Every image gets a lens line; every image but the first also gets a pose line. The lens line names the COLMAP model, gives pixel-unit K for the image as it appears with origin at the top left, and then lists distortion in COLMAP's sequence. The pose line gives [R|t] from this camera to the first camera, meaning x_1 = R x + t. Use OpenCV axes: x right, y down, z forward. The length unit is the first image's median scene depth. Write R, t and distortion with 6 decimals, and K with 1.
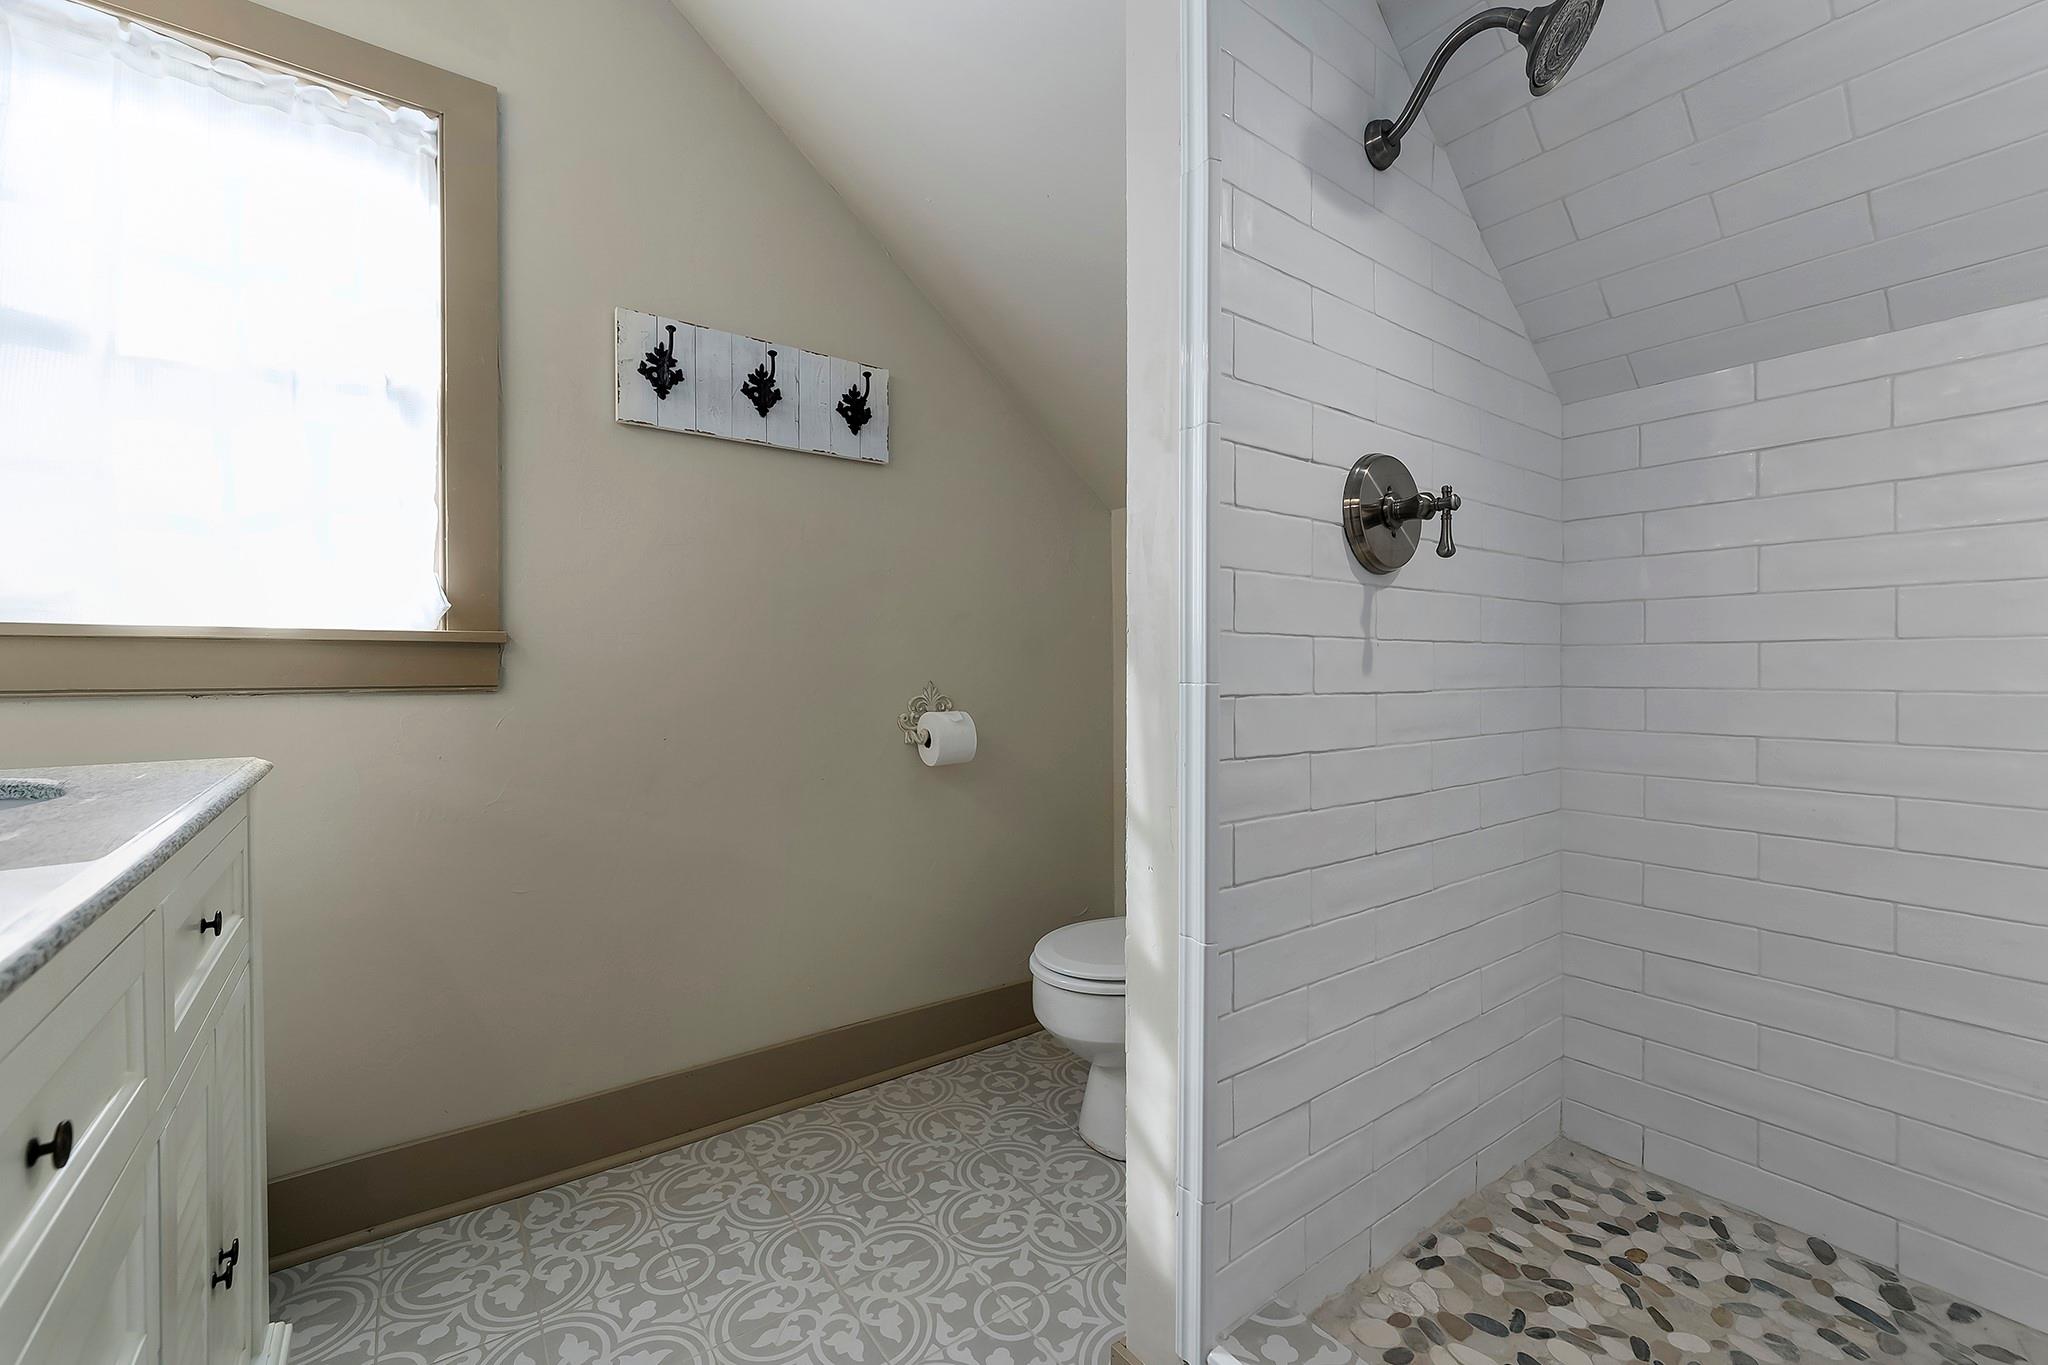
lens RADIAL K [[837.3, 0, 1025.7], [0, 837.3, 676.9], [0, 0, 1]] dist [0.000874, 0.003025]
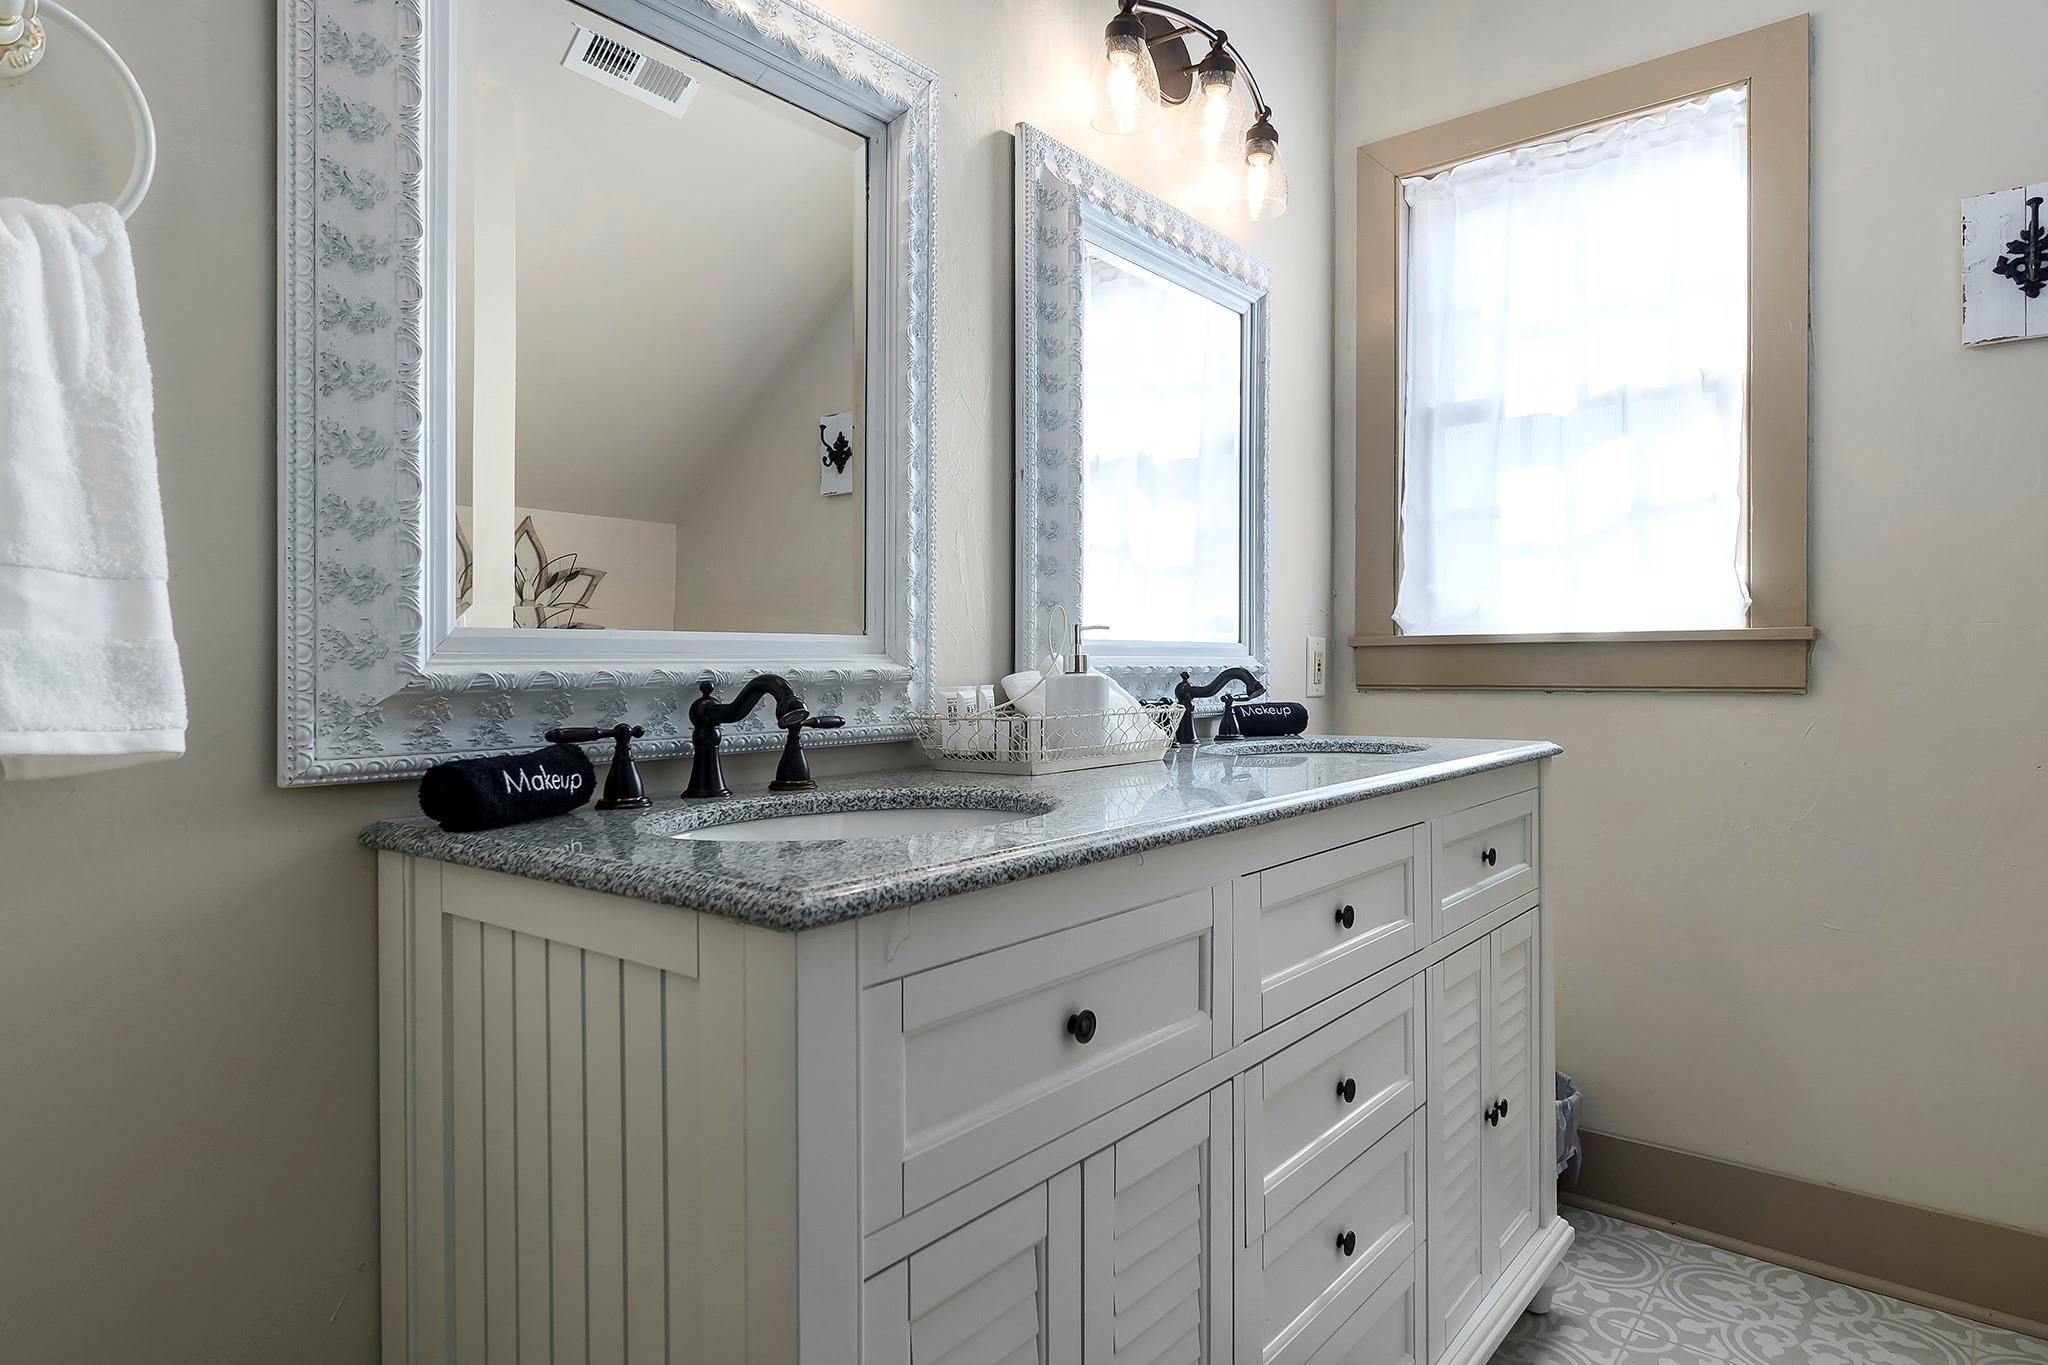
lens RADIAL K [[1177.5, 0, 1022.9], [0, 1177.5, 676.5], [0, 0, 1]] dist [0.000148, 0.000791]
pose [[0.252772, 0.007937, -0.967493, 0.394612], [-0.008446, 0.999946, 0.005997, -0.001728], [0.967489, 0.006655, 0.252826, -0.121497]]
